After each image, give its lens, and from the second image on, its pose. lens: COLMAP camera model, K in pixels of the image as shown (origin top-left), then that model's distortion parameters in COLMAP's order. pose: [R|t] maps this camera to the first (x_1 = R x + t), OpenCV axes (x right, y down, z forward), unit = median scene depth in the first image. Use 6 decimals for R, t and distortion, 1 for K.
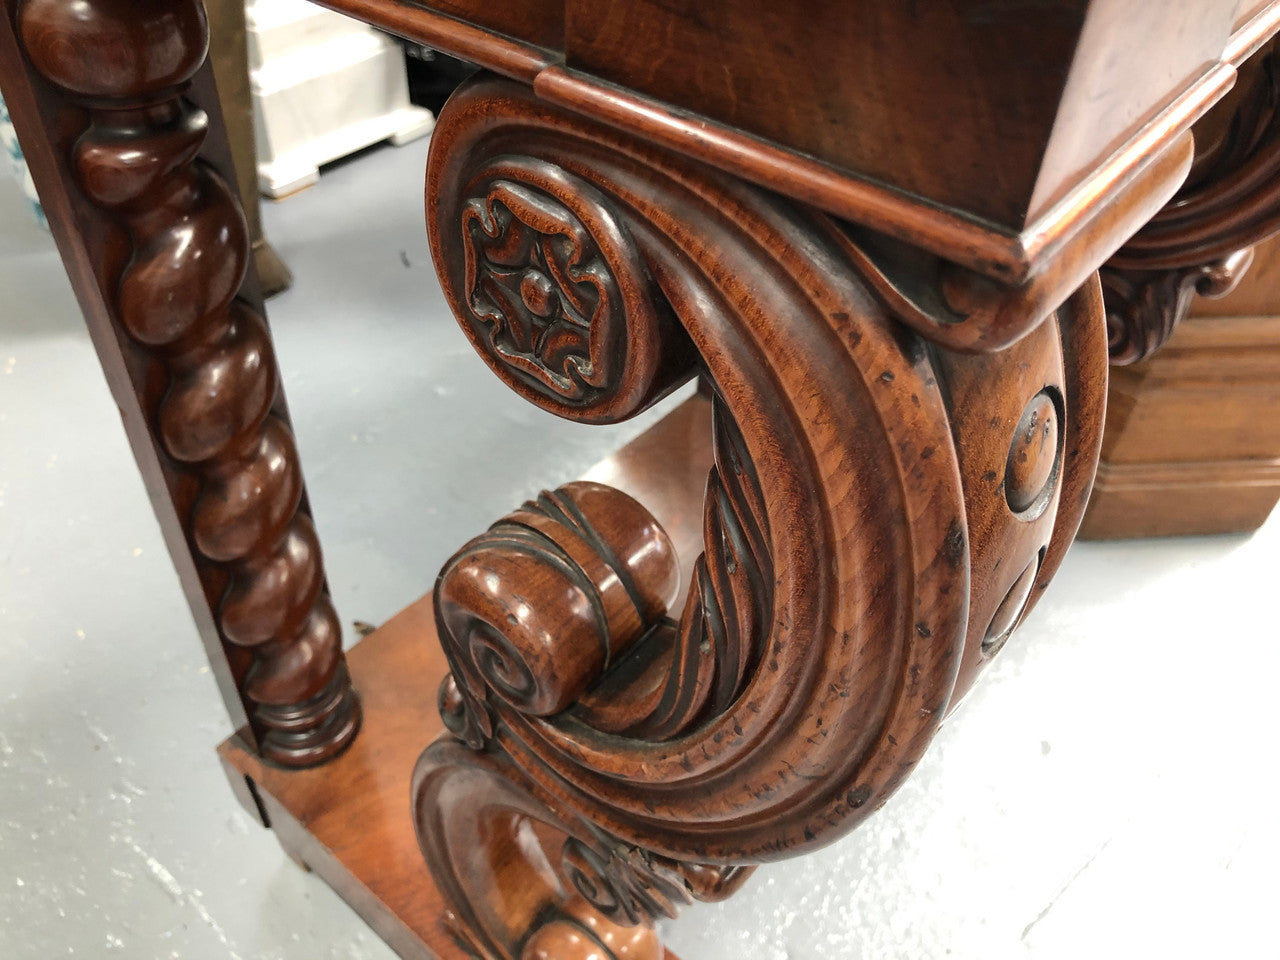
lens RADIAL K [[1062.1, 0, 635.7], [0, 1062.1, 467.5], [0, 0, 1]] dist [0.024554, -0.029173]
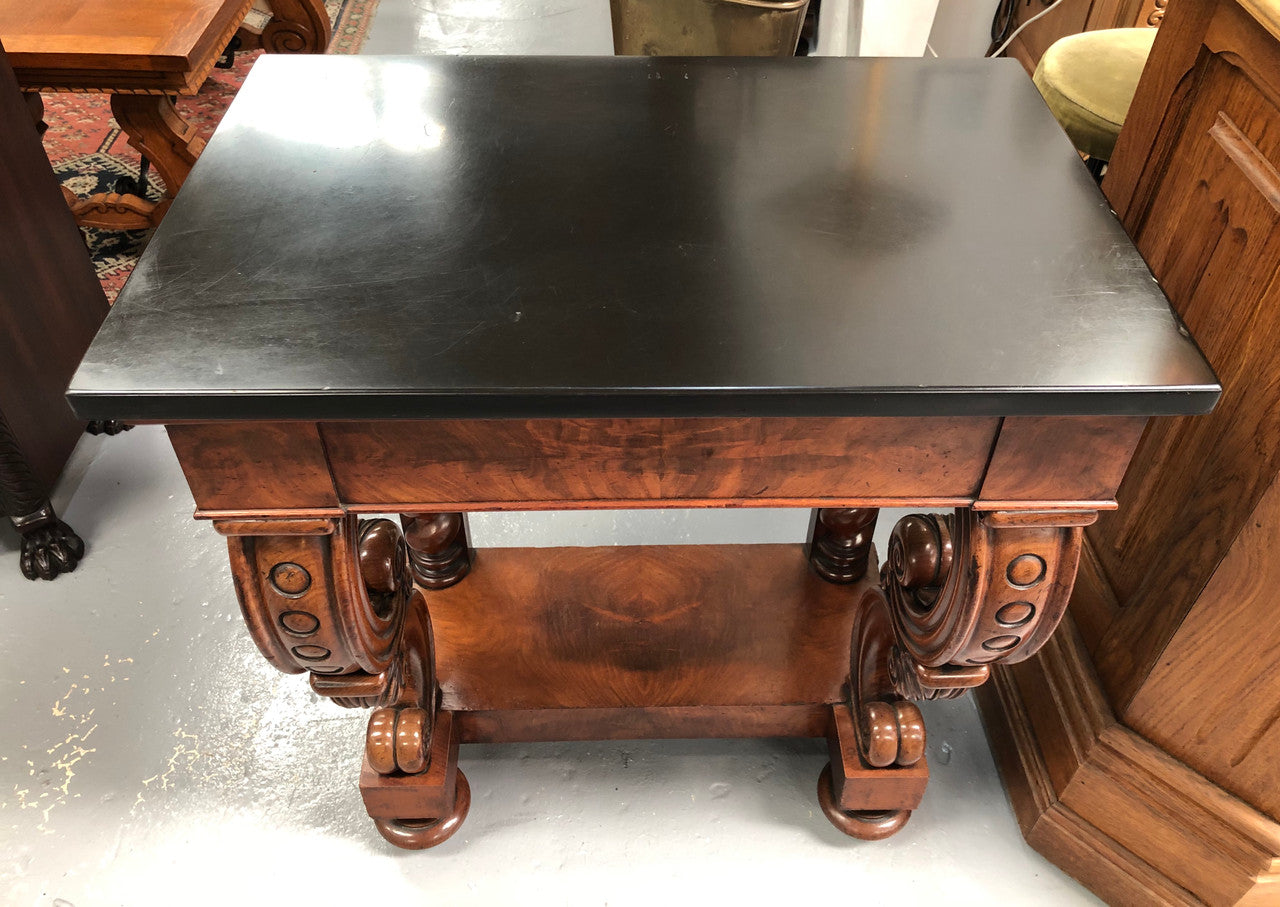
lens RADIAL K [[1081.8, 0, 653.0], [0, 1081.8, 406.3], [0, 0, 1]] dist [0.015192, -0.010140]
pose [[0.666848, 0.491456, -0.560165, 1.573907], [-0.492897, 0.854670, 0.163069, -0.900173], [0.558897, 0.167361, 0.812172, -0.694778]]
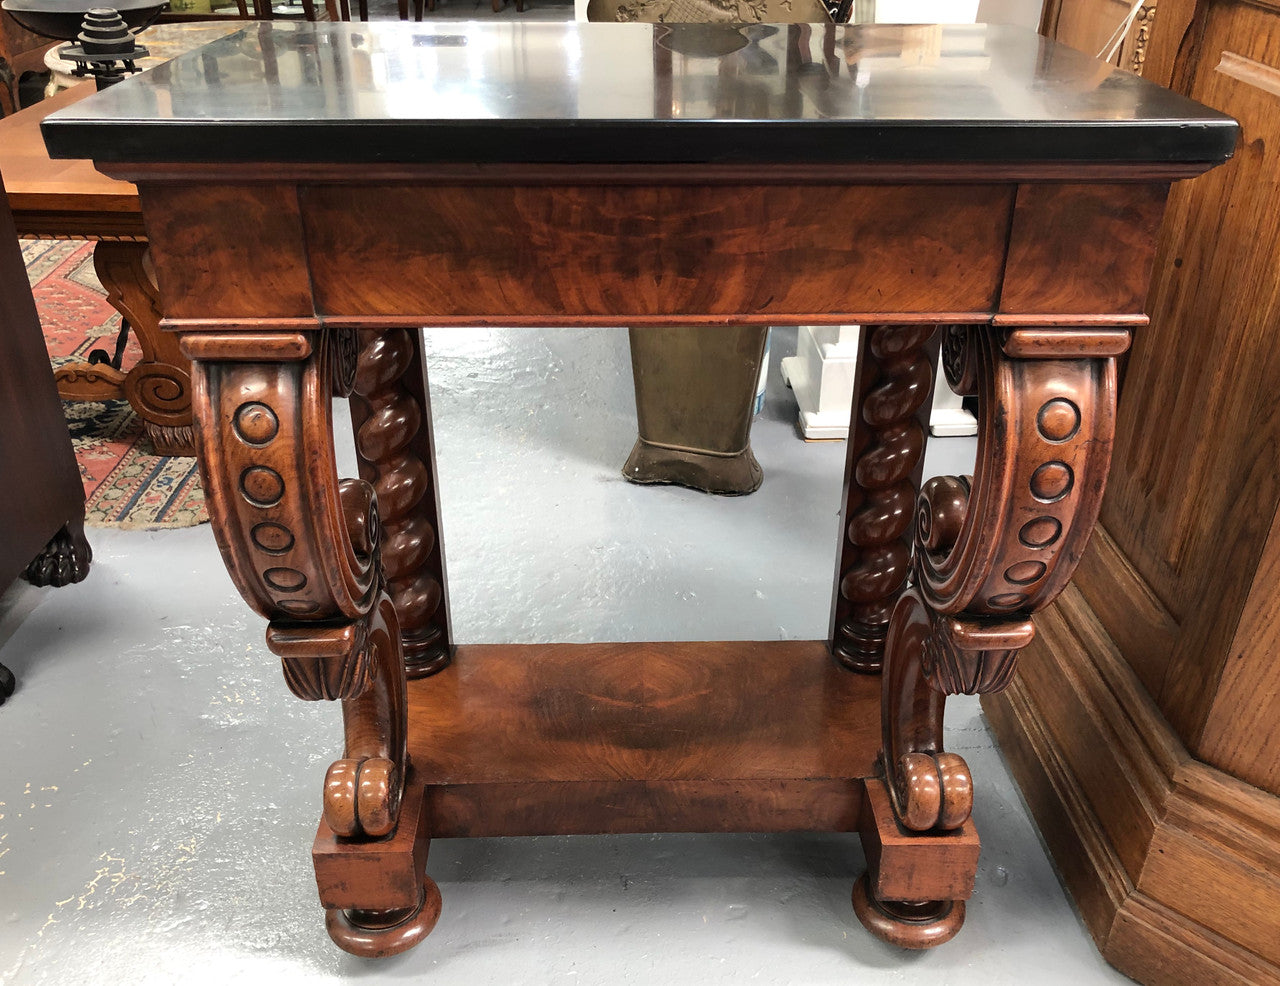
lens RADIAL K [[1206.7, 0, 655.2], [0, 1206.7, 527.8], [0, 0, 1]] dist [0.008852, 0.000000]
pose [[0.666187, 0.346818, -0.660236, 2.011734], [-0.487442, 0.872512, -0.033510, -0.106135], [0.564443, 0.344151, 0.750310, -0.490588]]
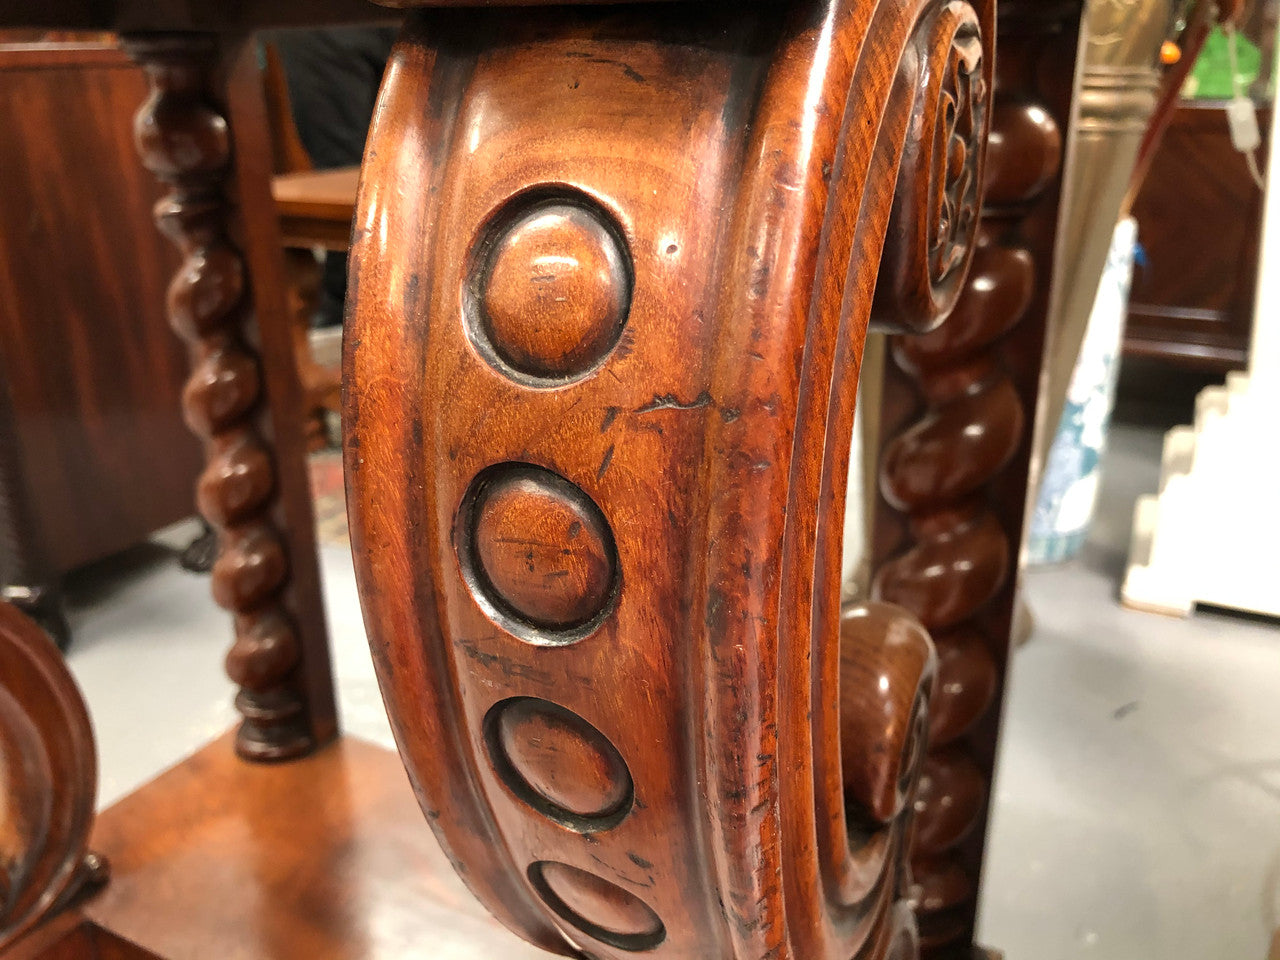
lens RADIAL K [[1062.1, 0, 637.8], [0, 1062.1, 468.8], [0, 0, 1]] dist [0.024554, -0.029173]
pose [[0.215386, 0.295825, -0.930643, 1.477192], [-0.640371, 0.762279, 0.094101, -0.664212], [0.737247, 0.575689, 0.353622, 1.257616]]
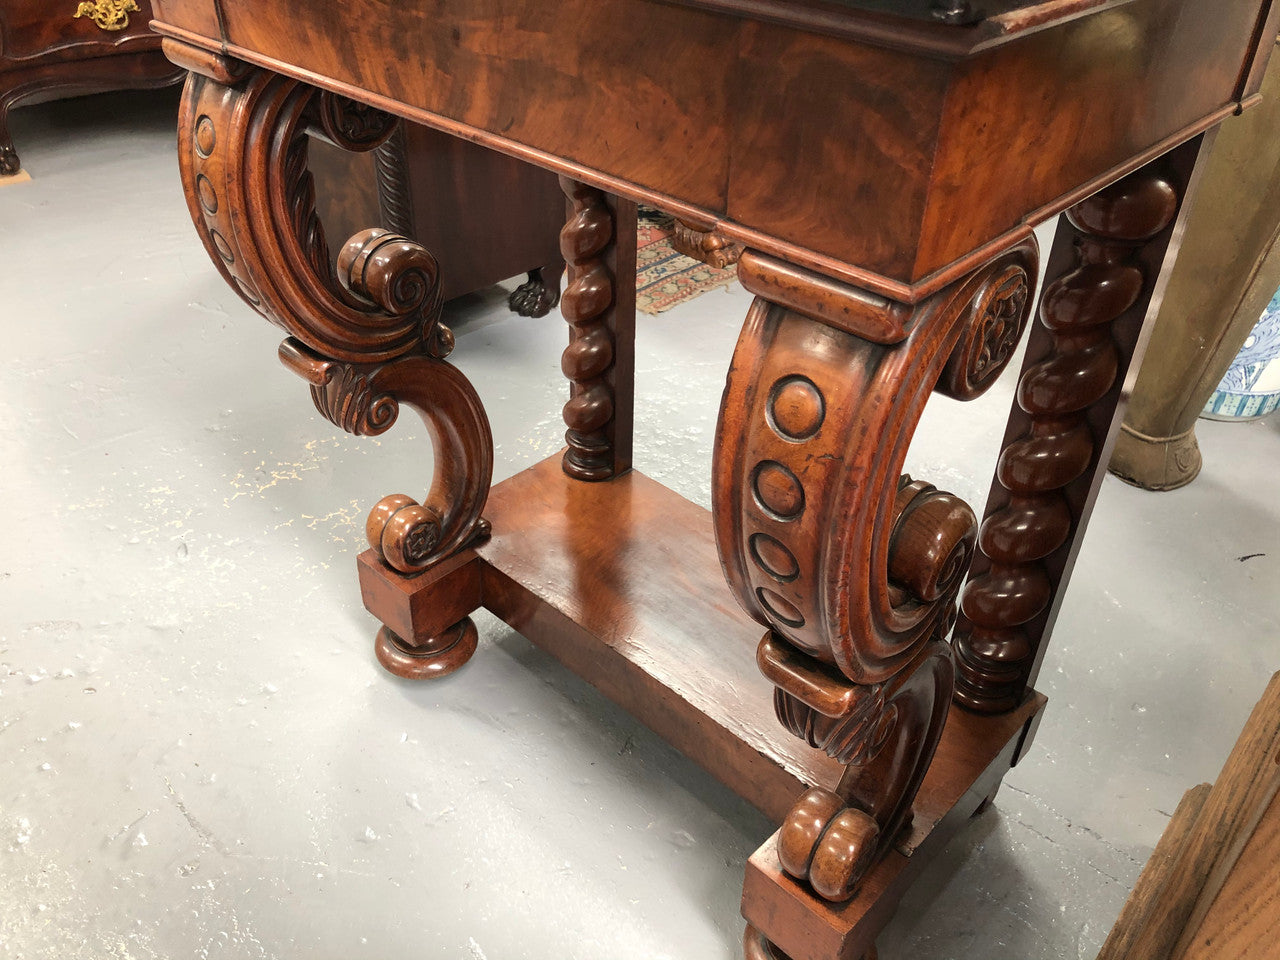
lens RADIAL K [[1062.1, 0, 631.9], [0, 1062.1, 466.6], [0, 0, 1]] dist [0.024554, -0.029173]
pose [[-0.056733, 0.538386, -0.840787, 2.113670], [-0.683632, 0.592799, 0.425719, -0.998519], [0.727618, 0.598941, 0.334427, 0.844665]]
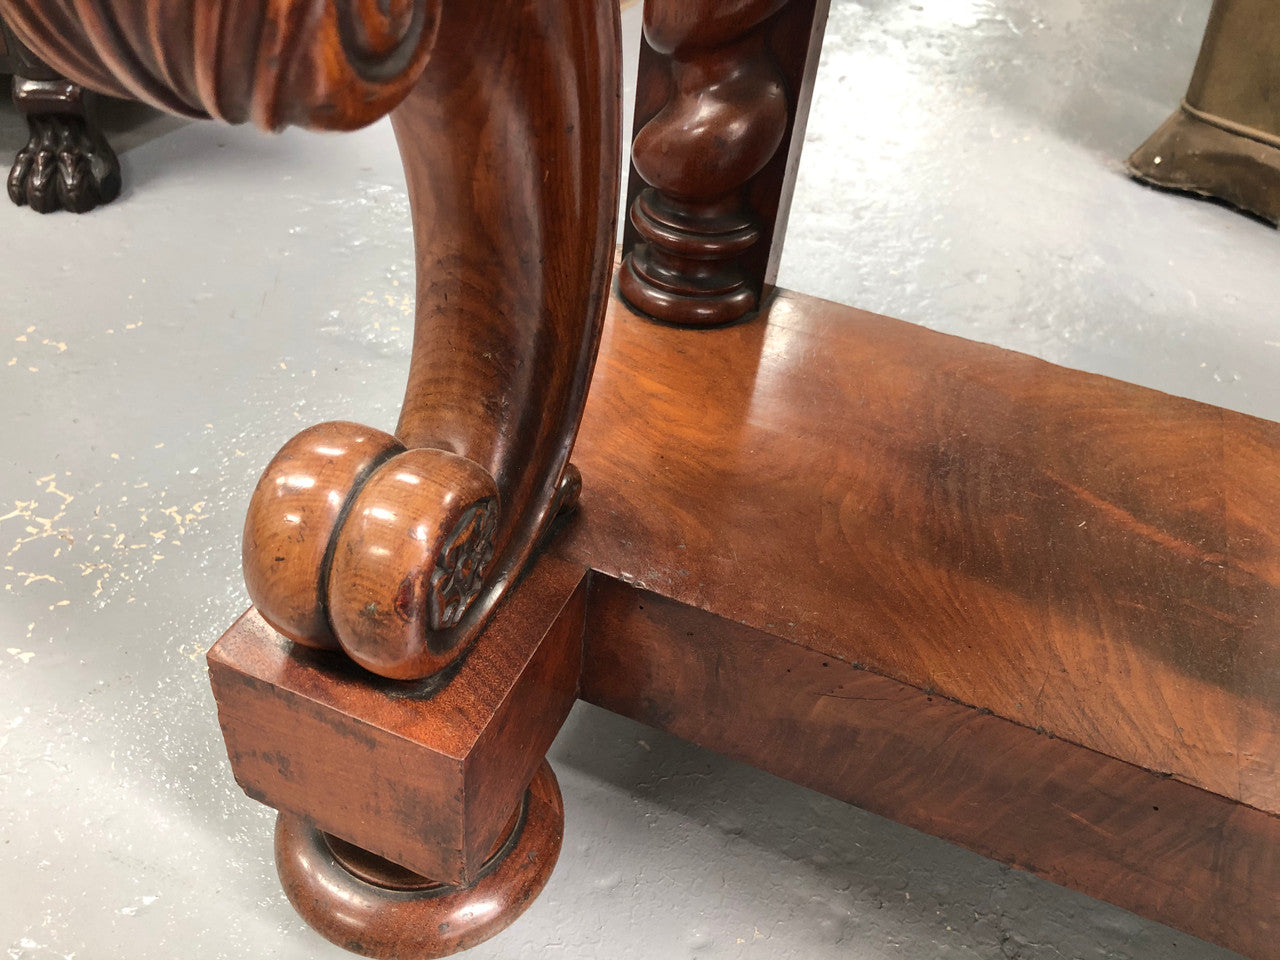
lens RADIAL K [[1062.1, 0, 630.7], [0, 1062.1, 478.7], [0, 0, 1]] dist [0.024554, -0.029173]
pose [[0.302906, 0.601270, -0.739407, 0.556215], [-0.691120, 0.672804, 0.263985, 0.291358], [0.656202, 0.431057, 0.619346, 1.037437]]
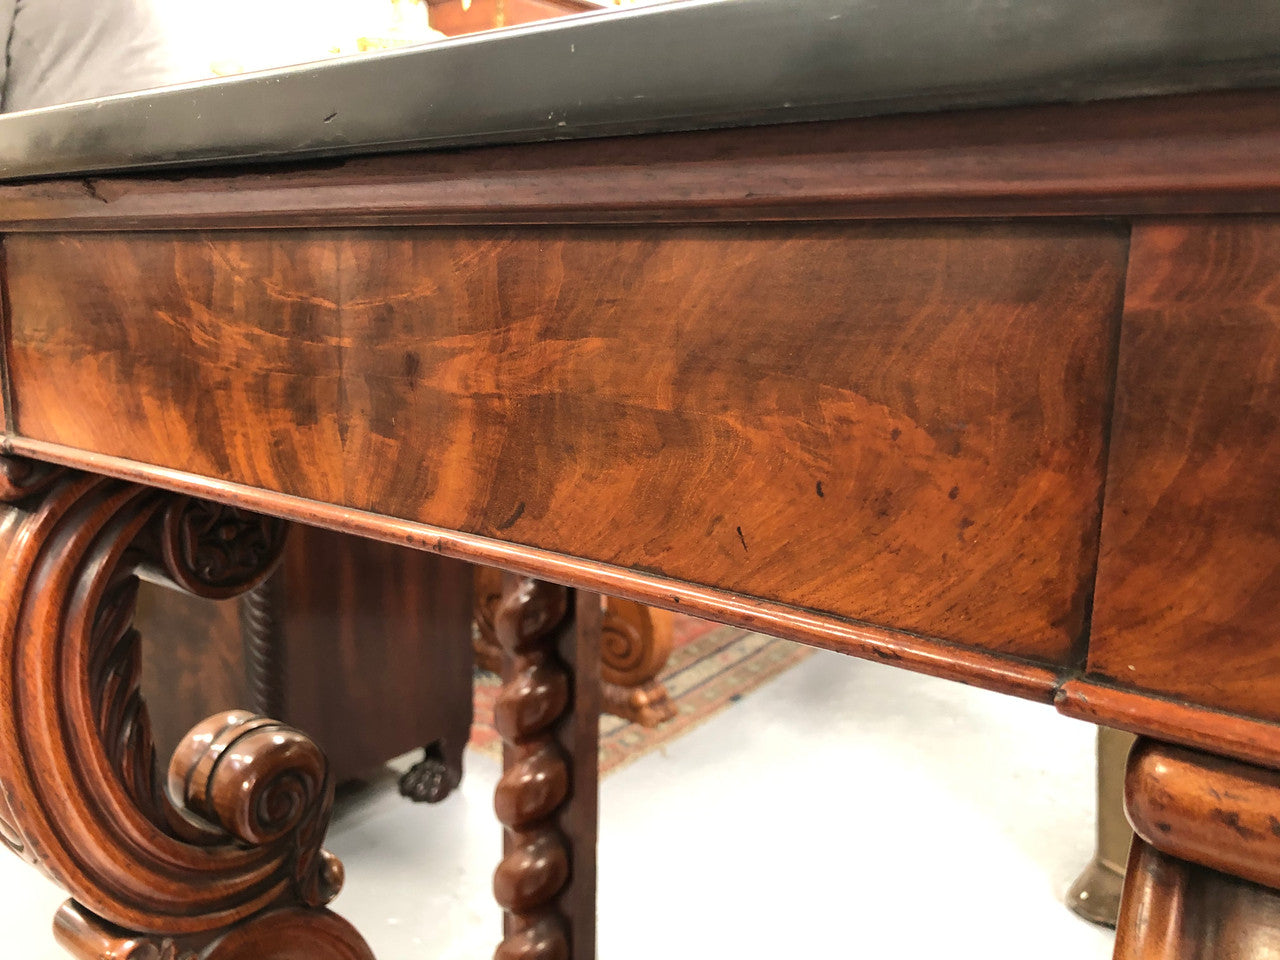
lens RADIAL K [[1062.1, 0, 639.4], [0, 1062.1, 471.9], [0, 0, 1]] dist [0.024554, -0.029173]
pose [[0.073924, 0.152656, -0.985511, 1.444641], [-0.682982, 0.727841, 0.061511, -0.693395], [0.726685, 0.668539, 0.158066, 0.853284]]
